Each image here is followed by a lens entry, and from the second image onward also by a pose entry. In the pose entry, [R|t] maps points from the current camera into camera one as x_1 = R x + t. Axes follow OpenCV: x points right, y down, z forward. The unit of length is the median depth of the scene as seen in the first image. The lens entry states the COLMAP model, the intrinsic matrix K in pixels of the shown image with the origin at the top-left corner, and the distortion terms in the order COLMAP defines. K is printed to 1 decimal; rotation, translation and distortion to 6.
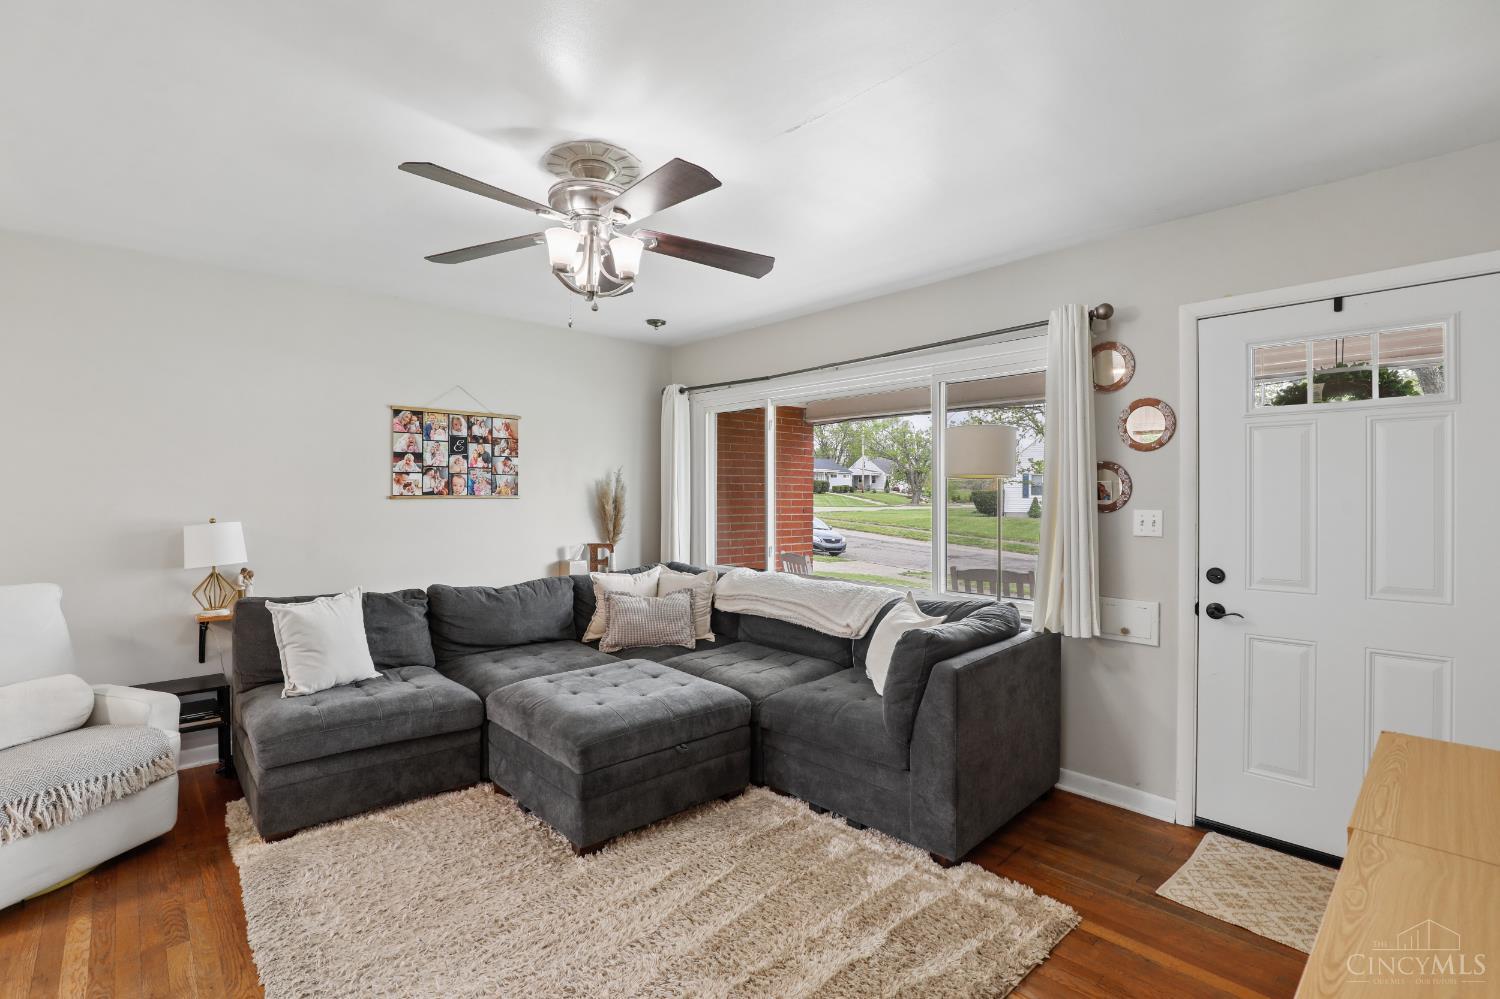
lens RADIAL K [[700.6, 0, 756.6], [0, 700.6, 484.8], [0, 0, 1]] dist [-0.035248, -0.000843]
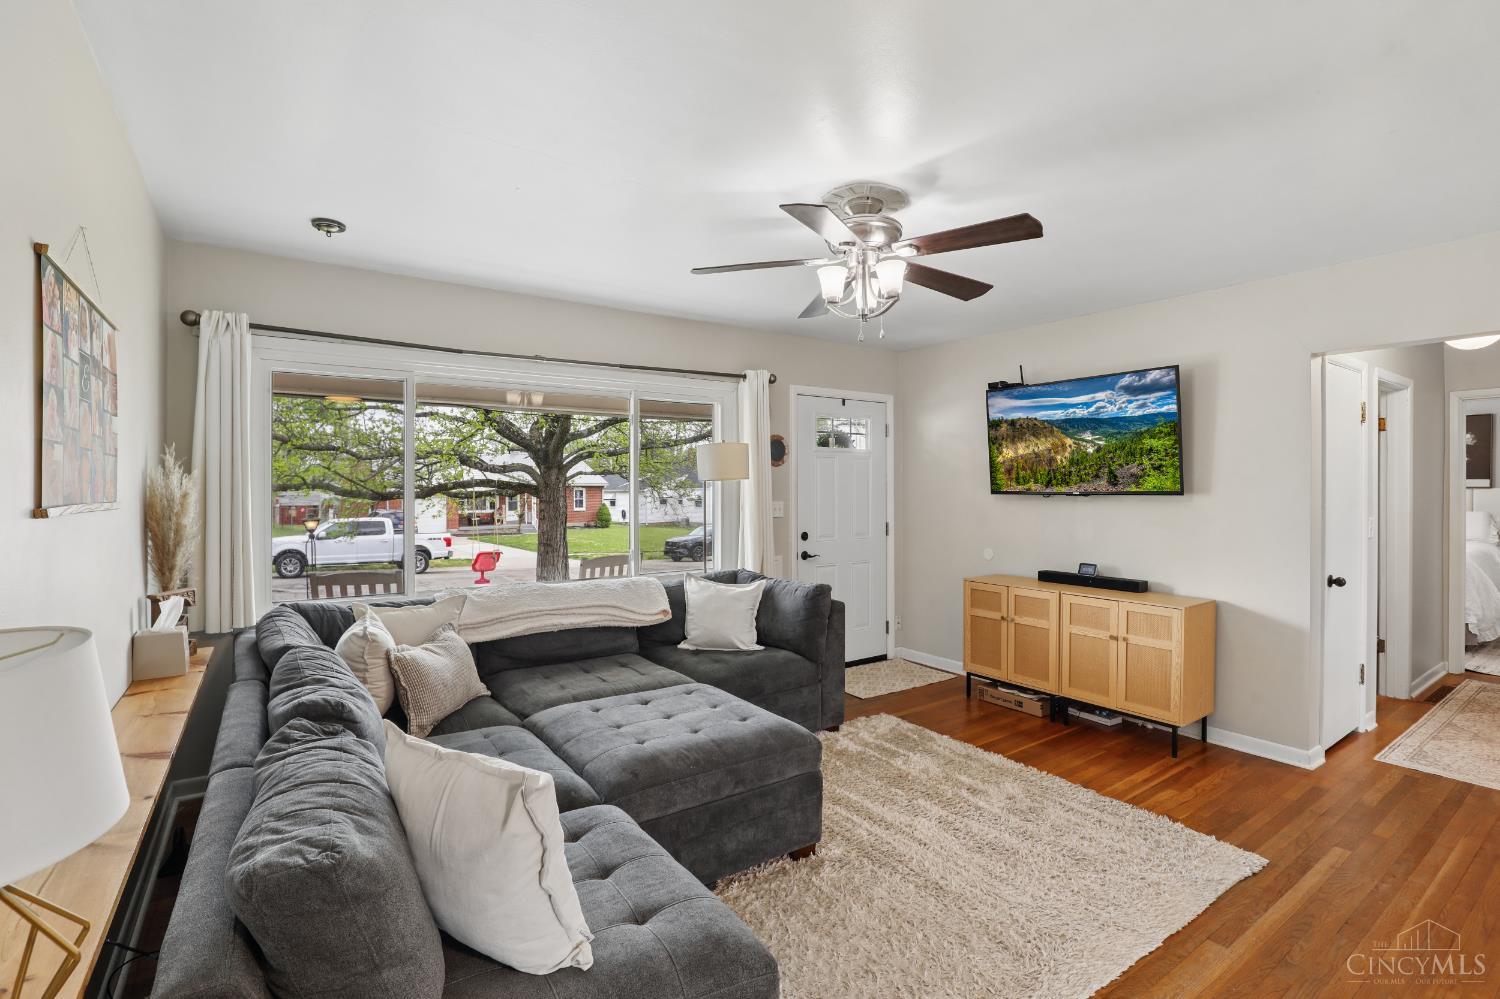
lens RADIAL K [[700.6, 0, 756.6], [0, 700.6, 484.8], [0, 0, 1]] dist [-0.035248, -0.000843]
pose [[0.146991, -0.005033, 0.989125, -1.135363], [-0.019197, 0.999784, 0.007940, -0.014181], [-0.988951, -0.020156, 0.146863, 0.836082]]
